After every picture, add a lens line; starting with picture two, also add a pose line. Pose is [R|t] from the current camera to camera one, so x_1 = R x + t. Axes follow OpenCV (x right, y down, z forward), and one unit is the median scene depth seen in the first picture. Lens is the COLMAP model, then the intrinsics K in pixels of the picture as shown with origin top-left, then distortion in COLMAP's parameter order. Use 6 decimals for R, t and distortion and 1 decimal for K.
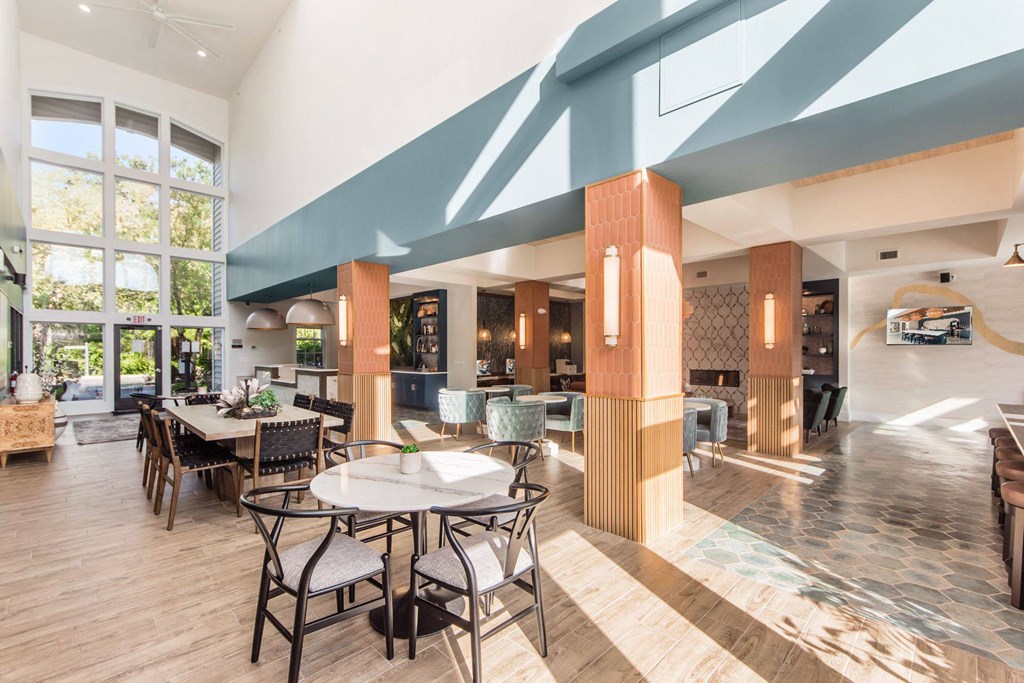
lens RADIAL K [[454.2, 0, 508.3], [0, 454.2, 355.0], [0, 0, 1]] dist [-0.000085, 0.000106]
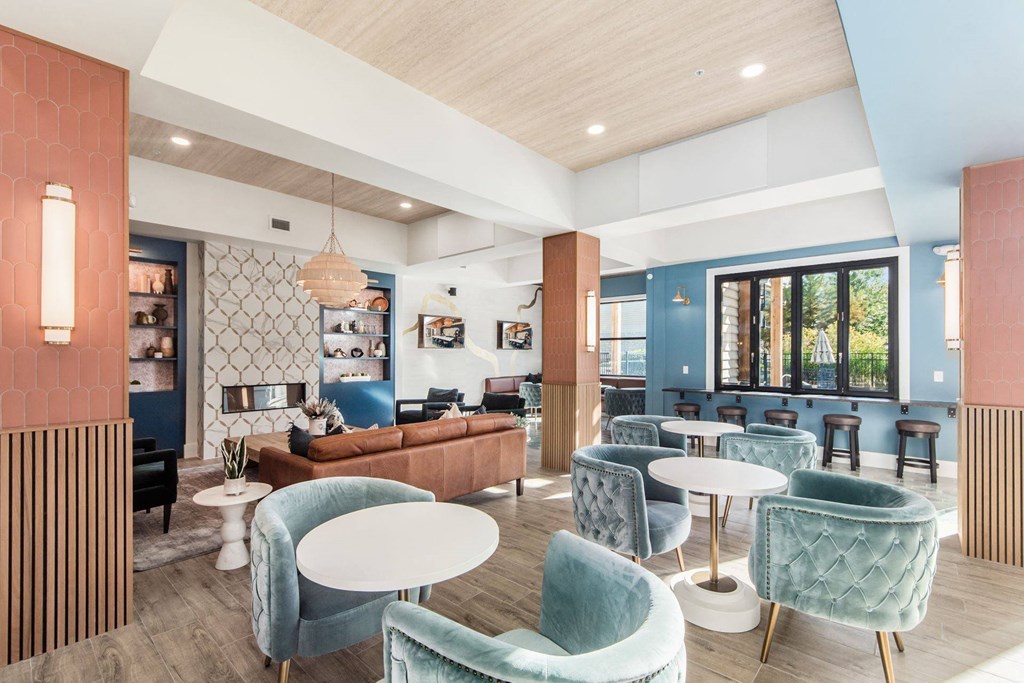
lens RADIAL K [[454.2, 0, 508.3], [0, 454.2, 355.0], [0, 0, 1]] dist [-0.000085, 0.000106]
pose [[-0.062234, -0.002413, 0.998059, -0.212719], [0.004746, 0.999985, 0.002713, -0.007486], [-0.998050, 0.004906, -0.062222, 0.813952]]
